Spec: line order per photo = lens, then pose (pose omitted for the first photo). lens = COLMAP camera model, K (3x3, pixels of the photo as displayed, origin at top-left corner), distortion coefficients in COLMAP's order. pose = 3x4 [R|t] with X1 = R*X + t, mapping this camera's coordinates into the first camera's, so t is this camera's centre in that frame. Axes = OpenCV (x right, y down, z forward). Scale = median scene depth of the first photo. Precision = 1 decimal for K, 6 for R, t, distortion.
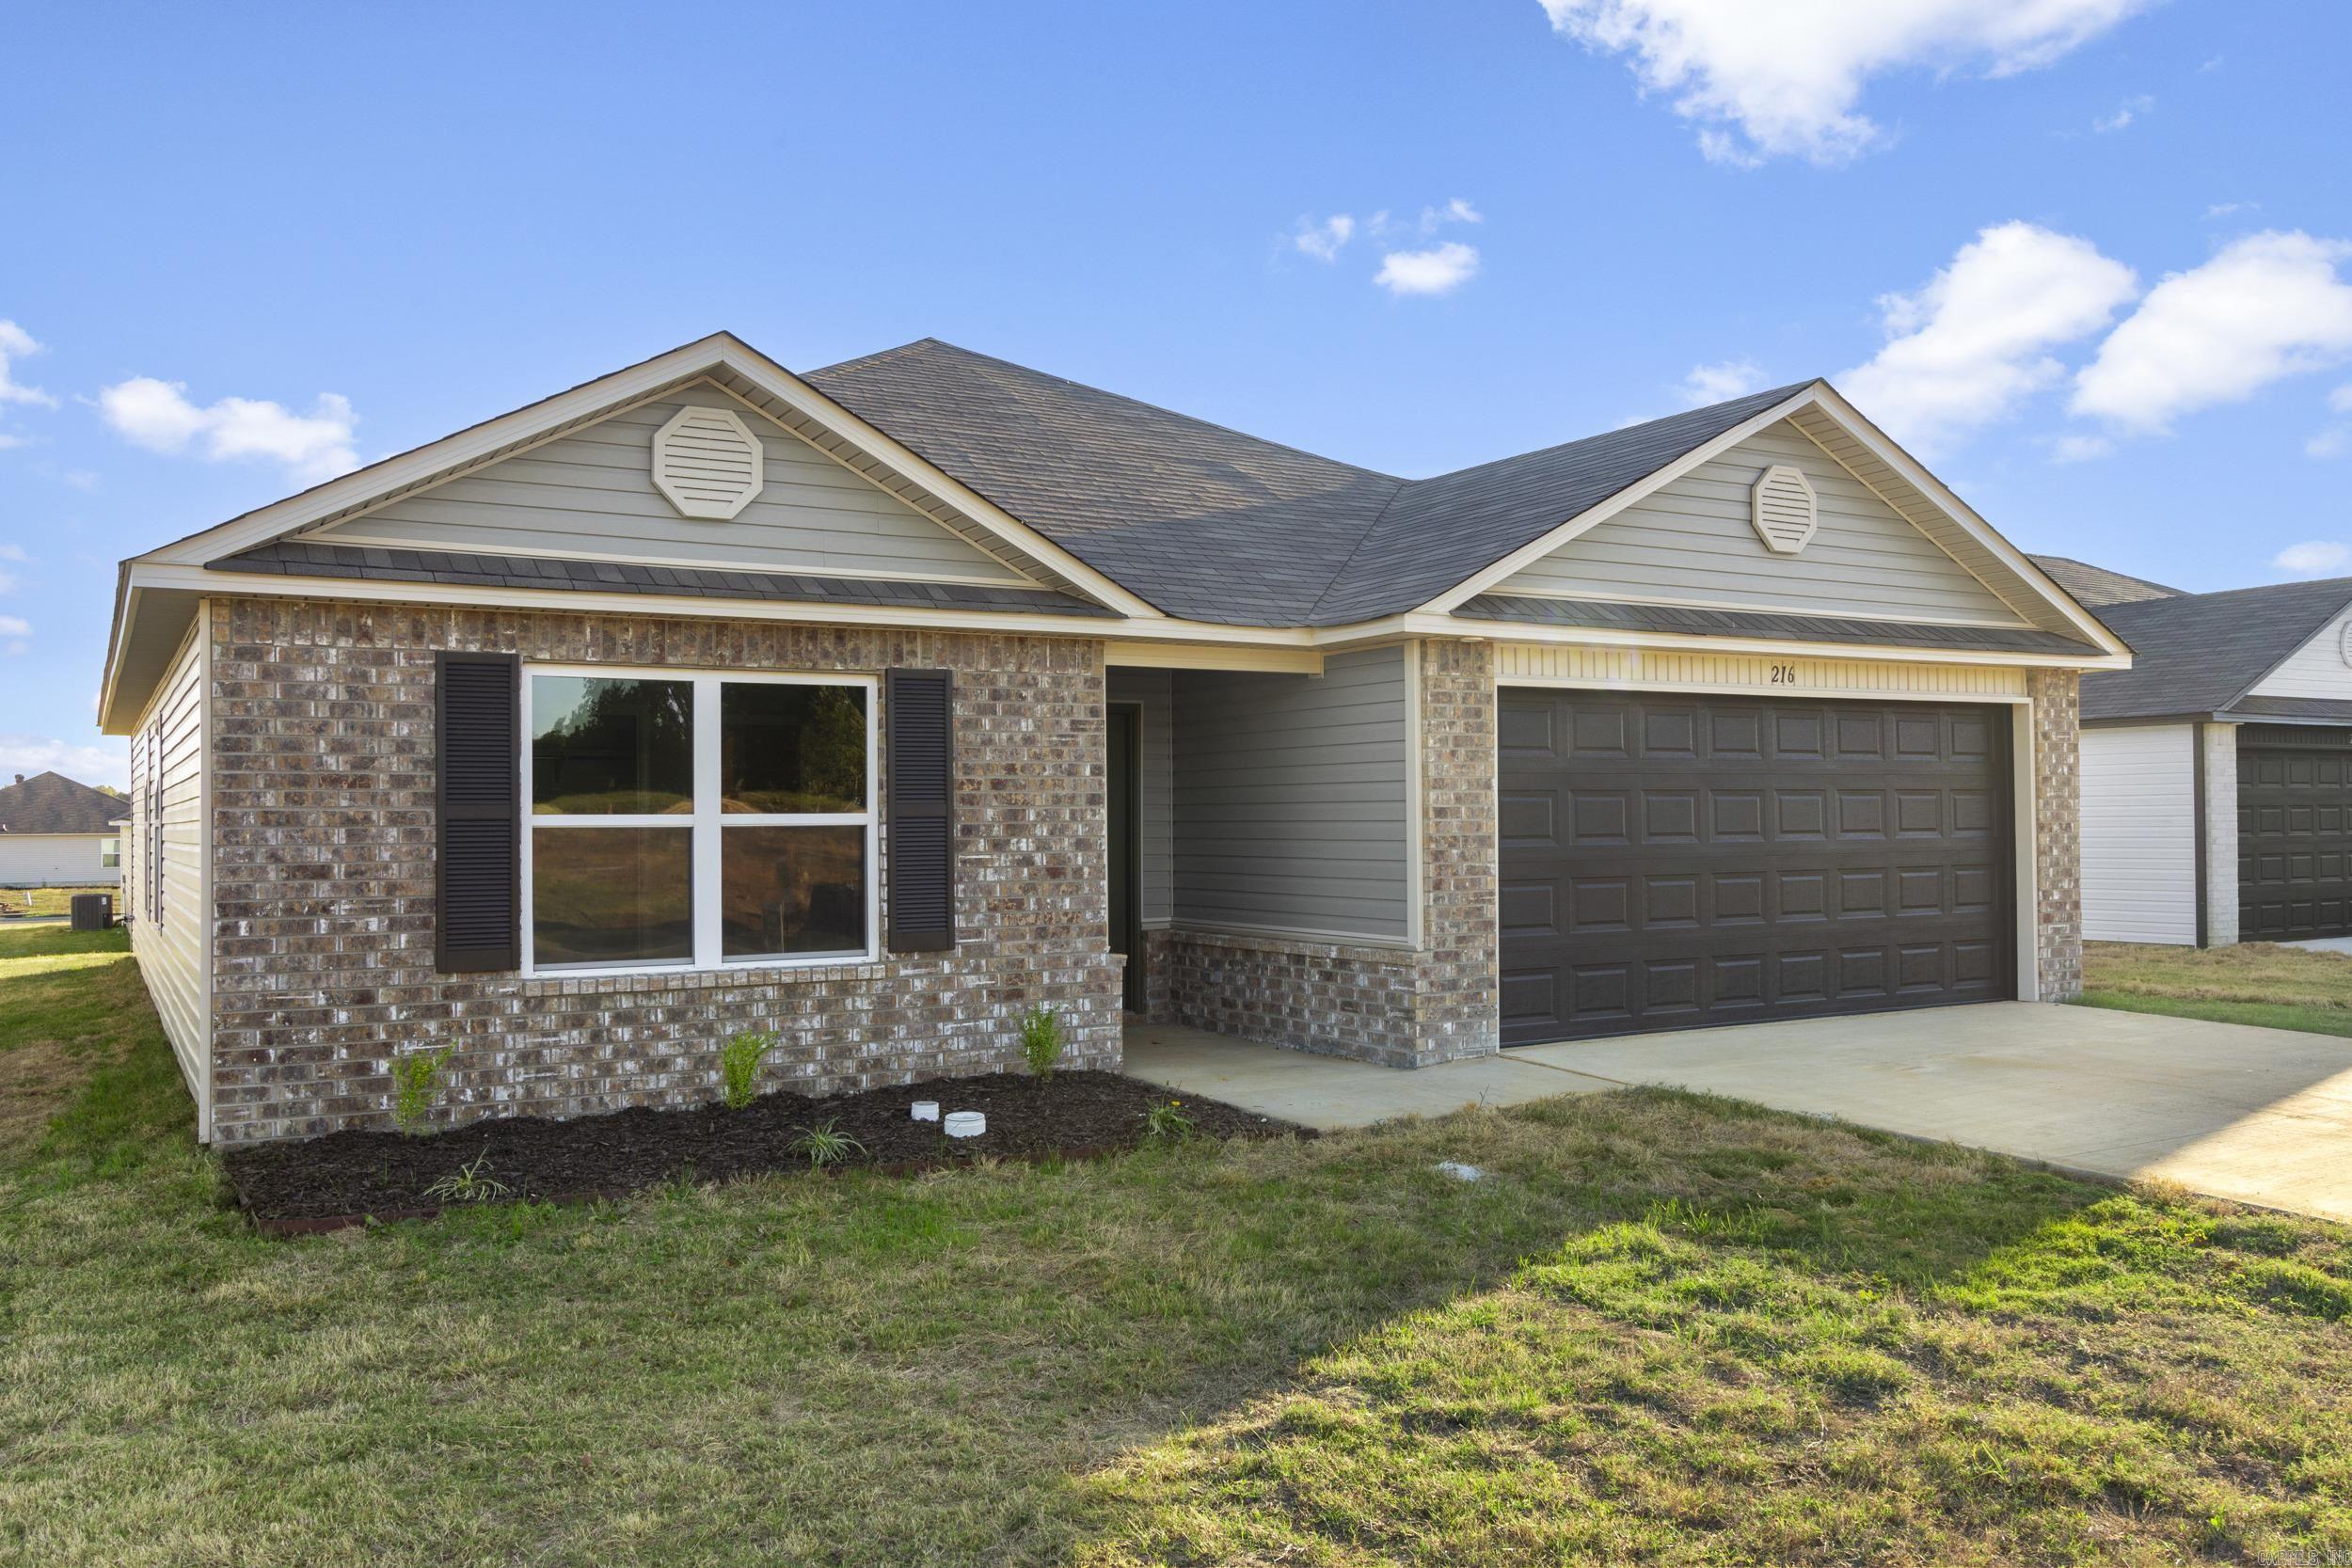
lens RADIAL K [[1892.2, 0, 1184.8], [0, 1892.2, 796.1], [0, 0, 1]] dist [0.000501, 0.002506]
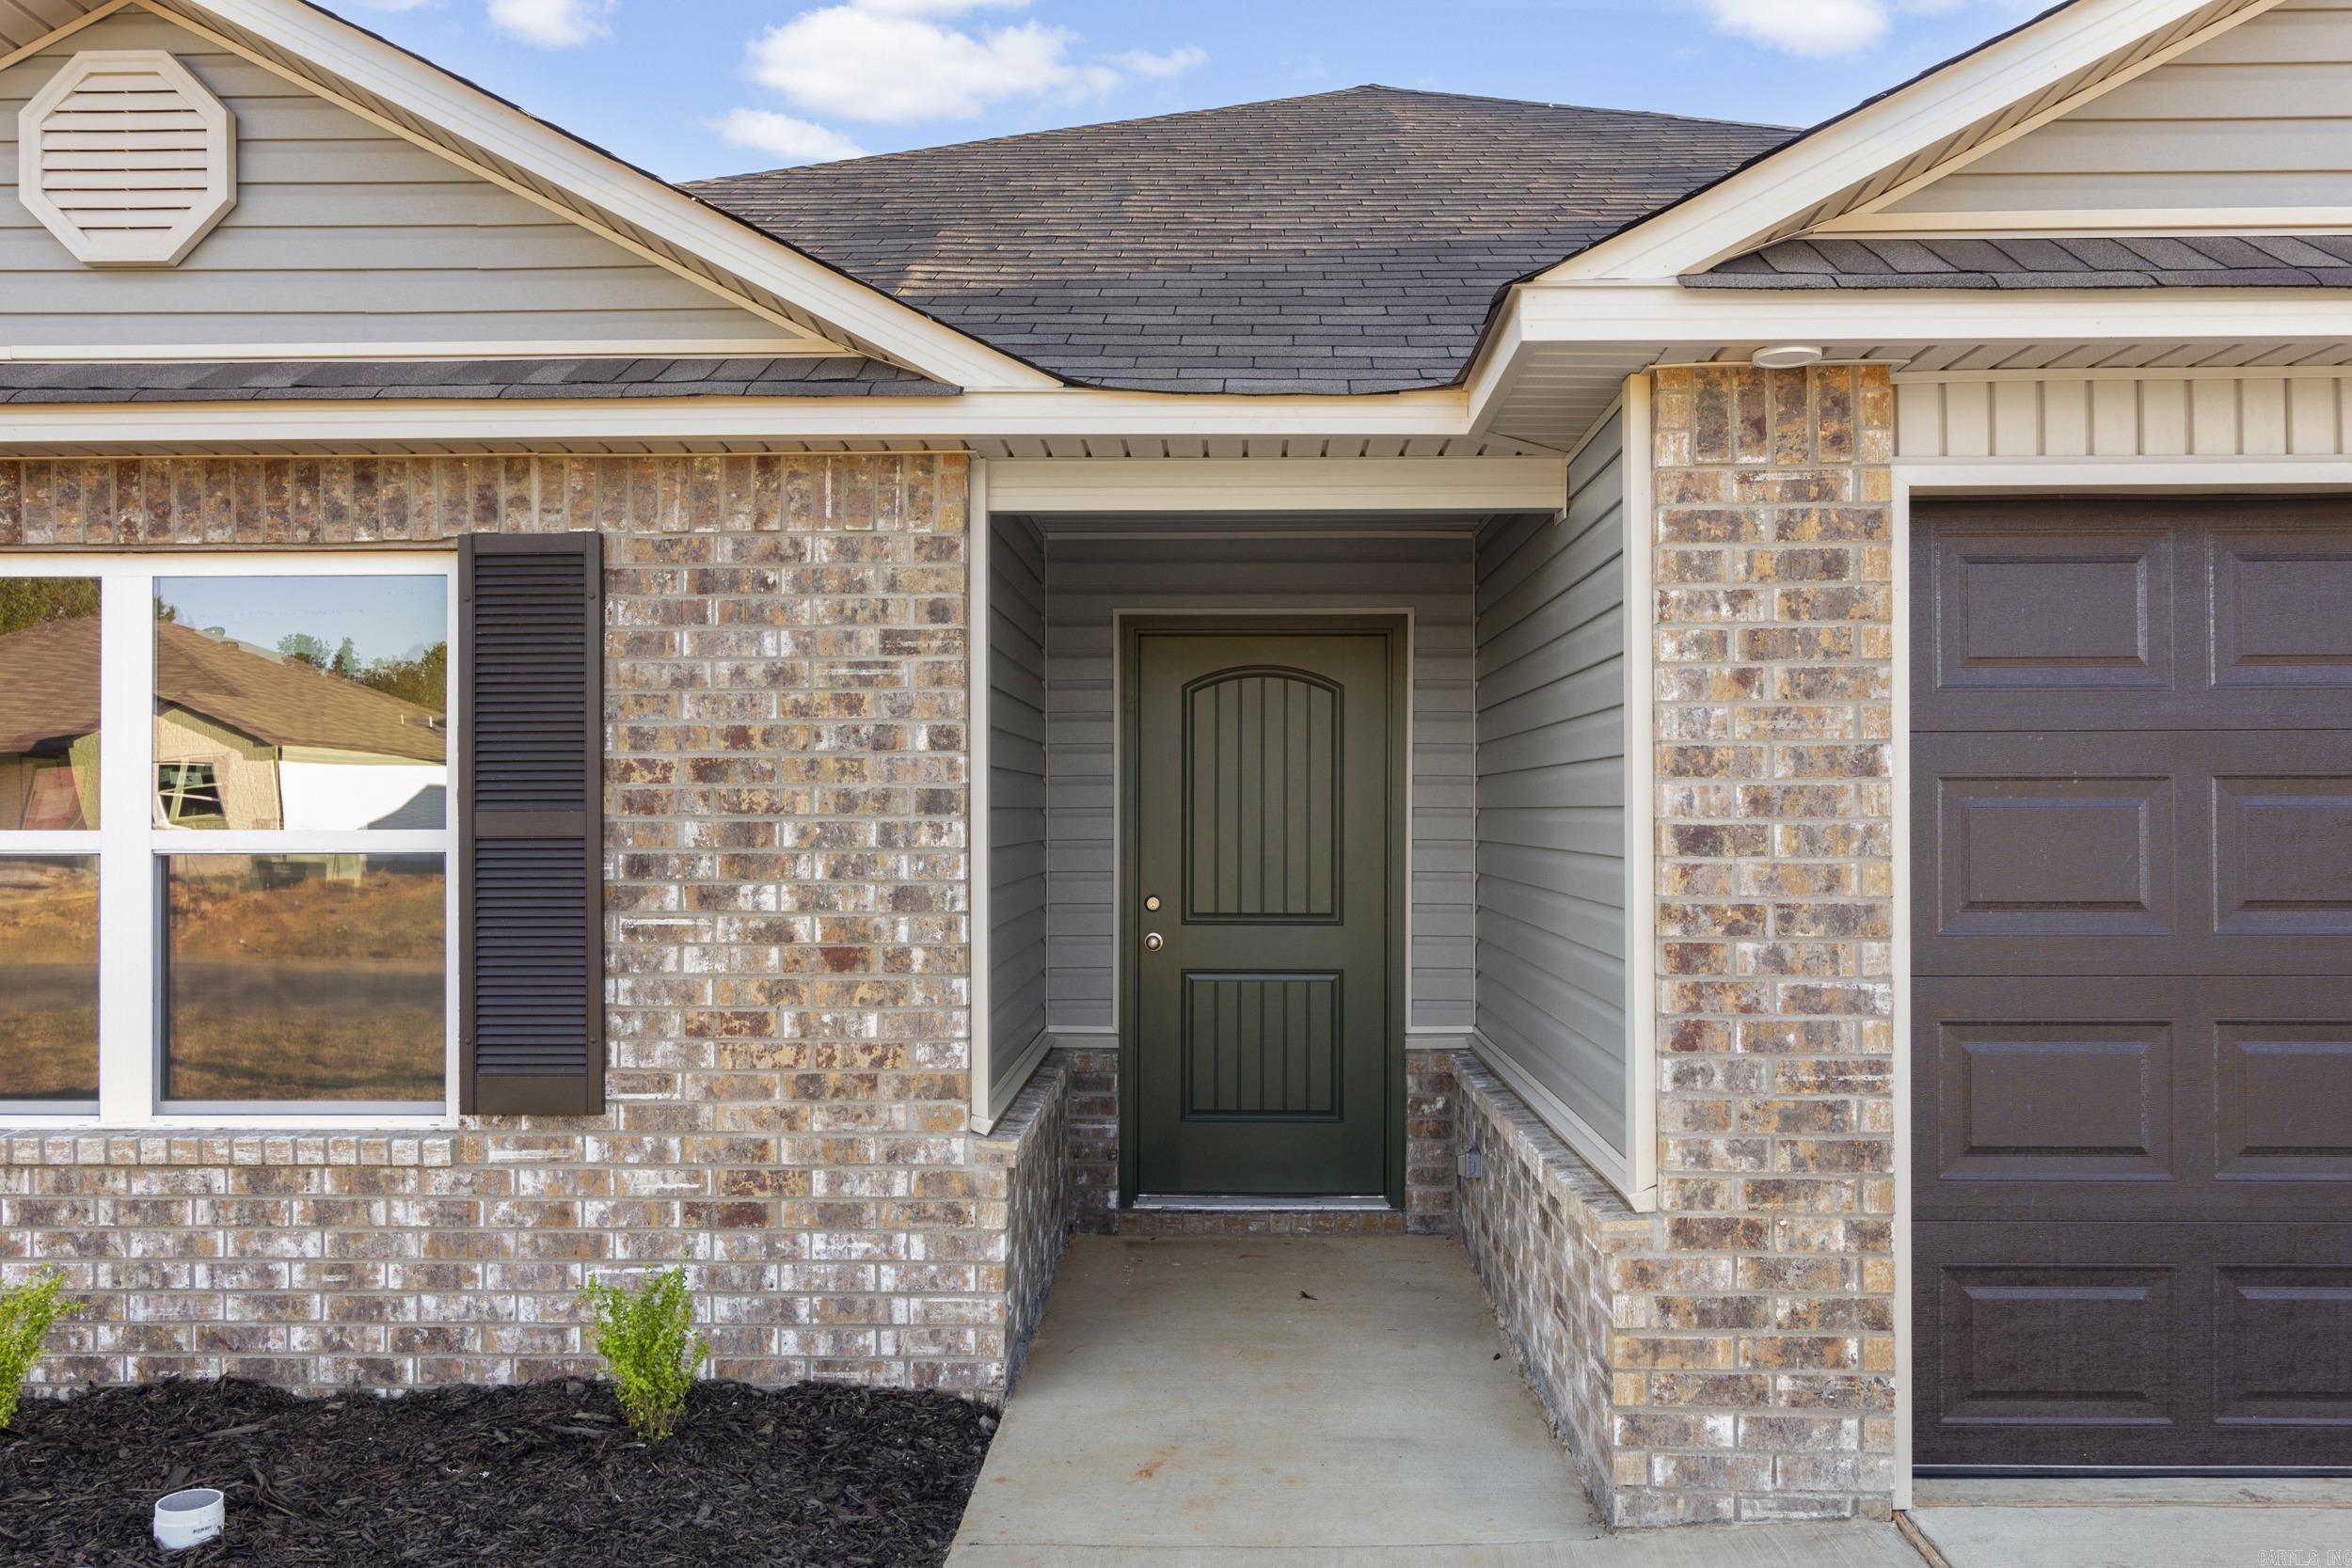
lens RADIAL K [[1892.2, 0, 1193.1], [0, 1892.2, 796.5], [0, 0, 1]] dist [0.000501, 0.002506]
pose [[0.846699, 0.001650, -0.532070, 0.257783], [0.001735, 0.999981, 0.005862, -0.002133], [0.532070, -0.005886, 0.846680, 0.665162]]
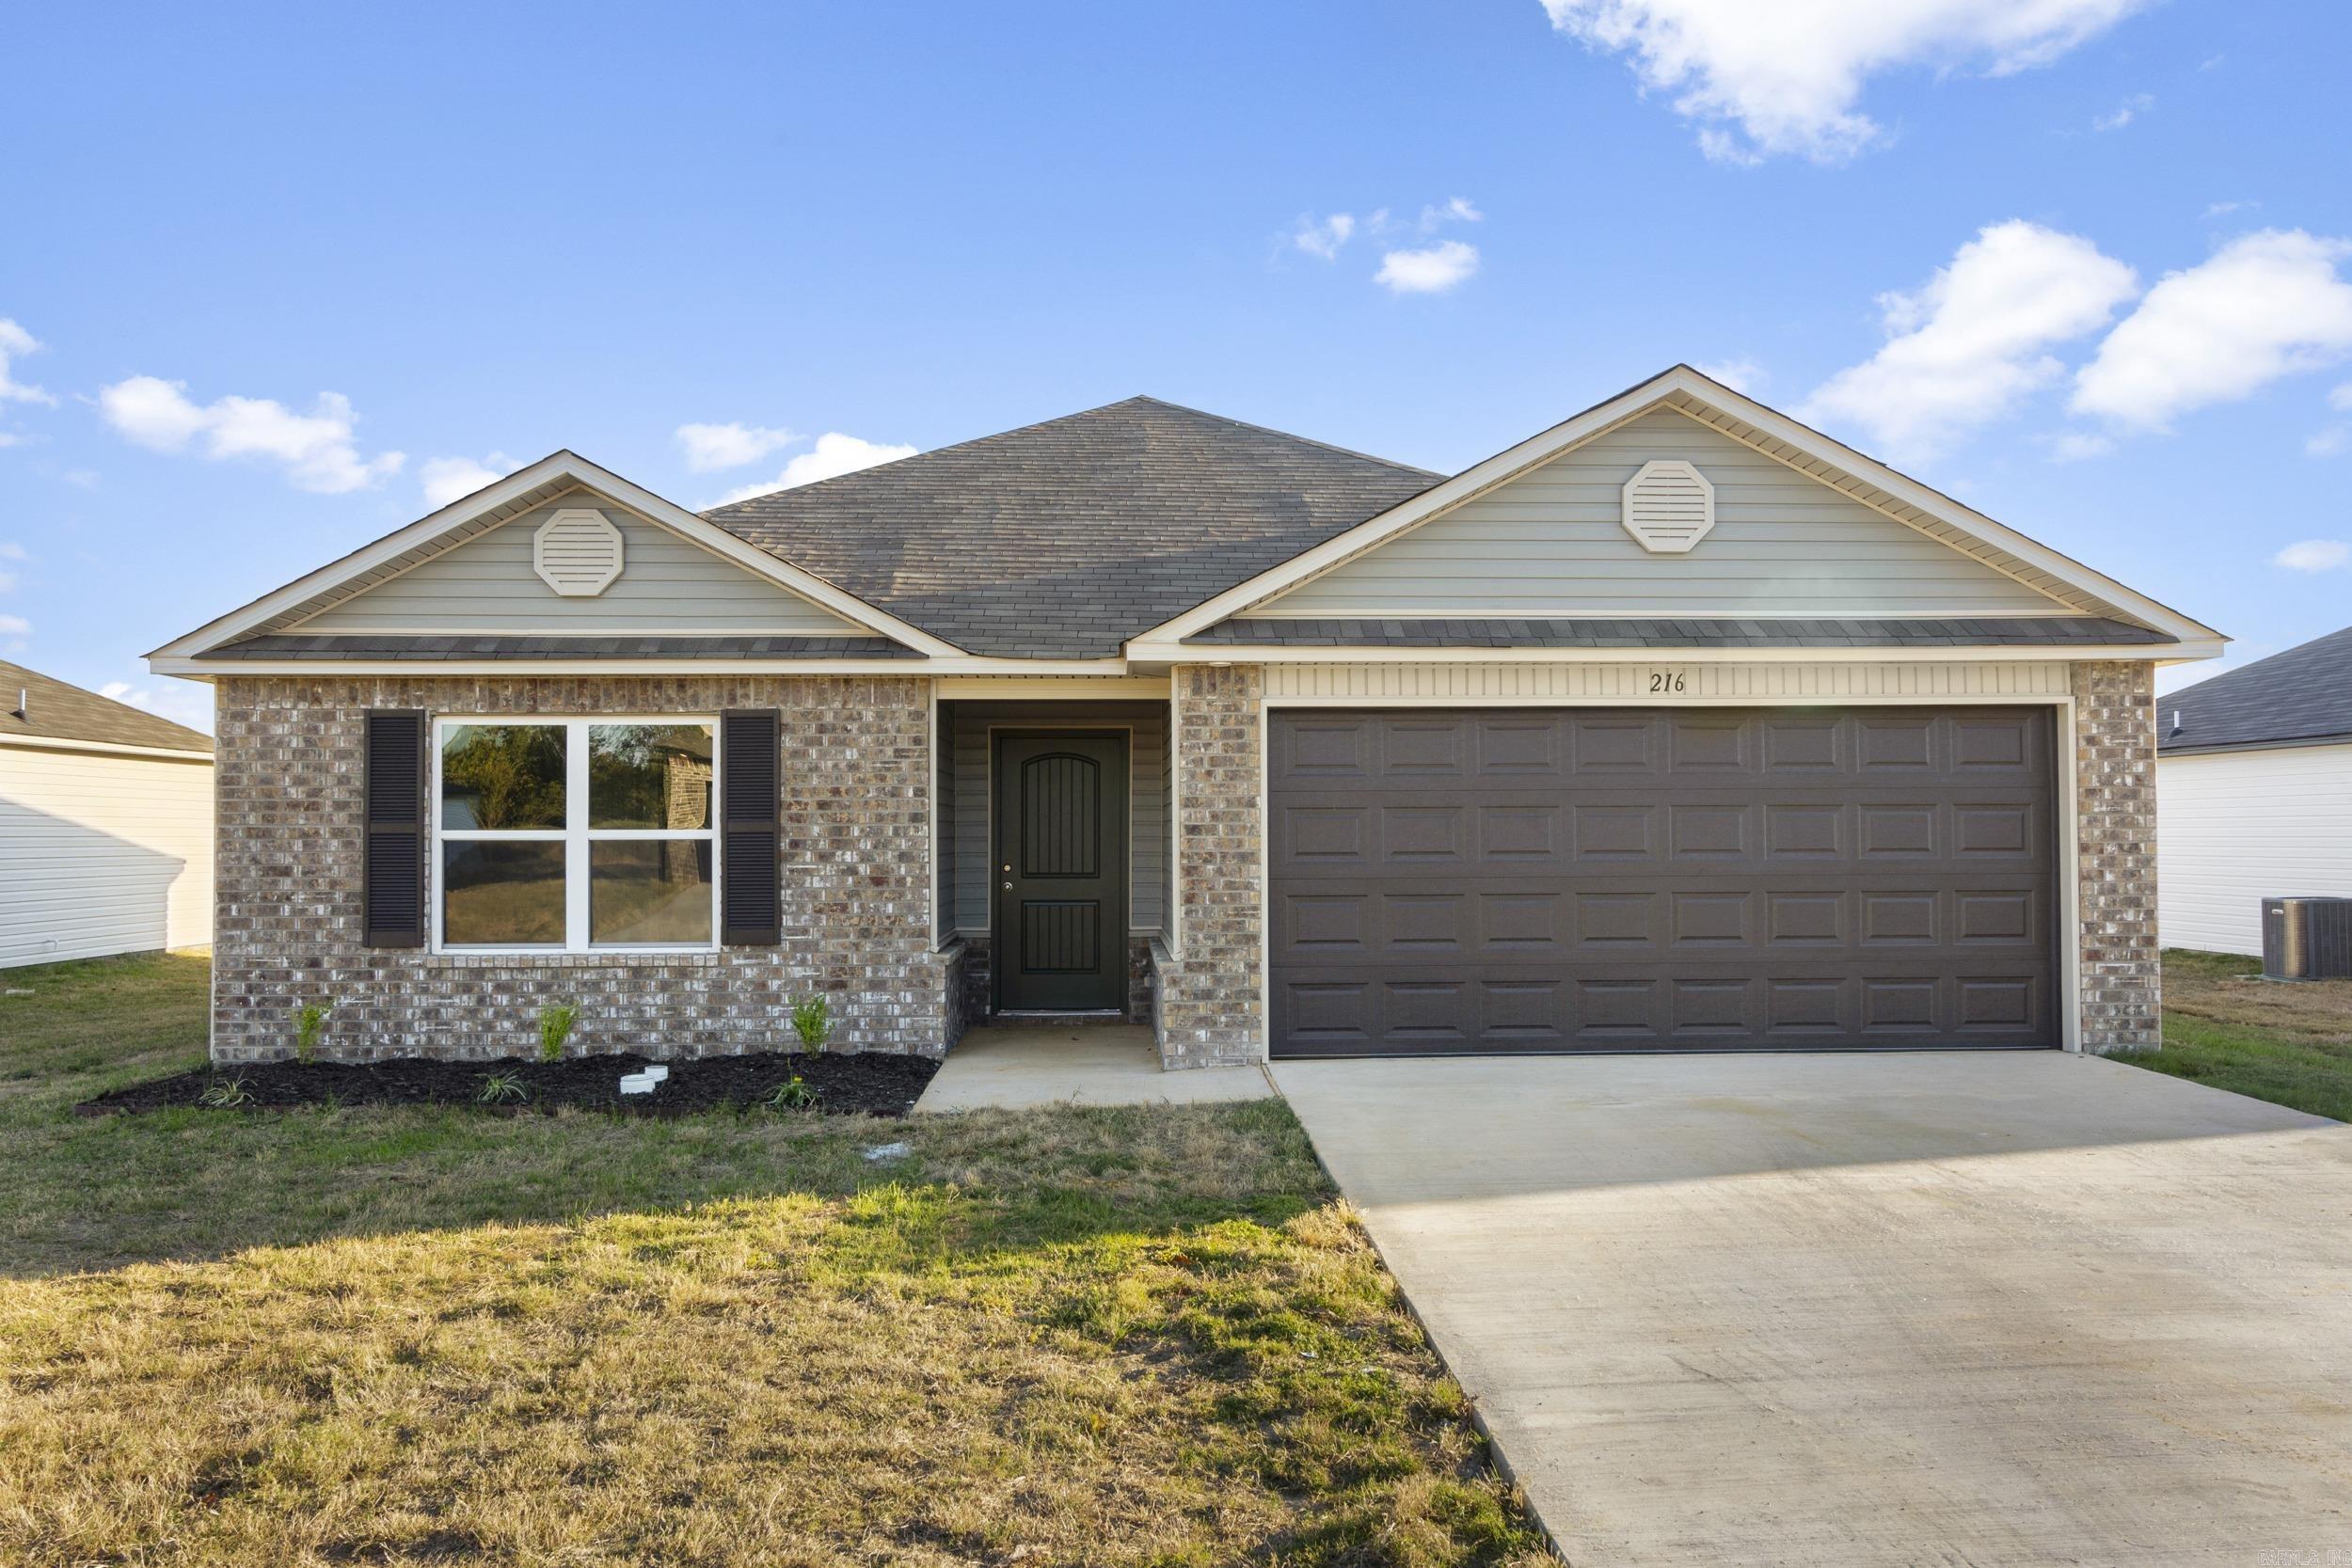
lens RADIAL K [[1892.2, 0, 1185.2], [0, 1892.2, 794.8], [0, 0, 1]] dist [0.000501, 0.002506]
pose [[0.878508, -0.006412, -0.477685, 0.660453], [0.003017, 0.999964, -0.007875, -0.002604], [0.477719, 0.005477, 0.878496, 0.077651]]
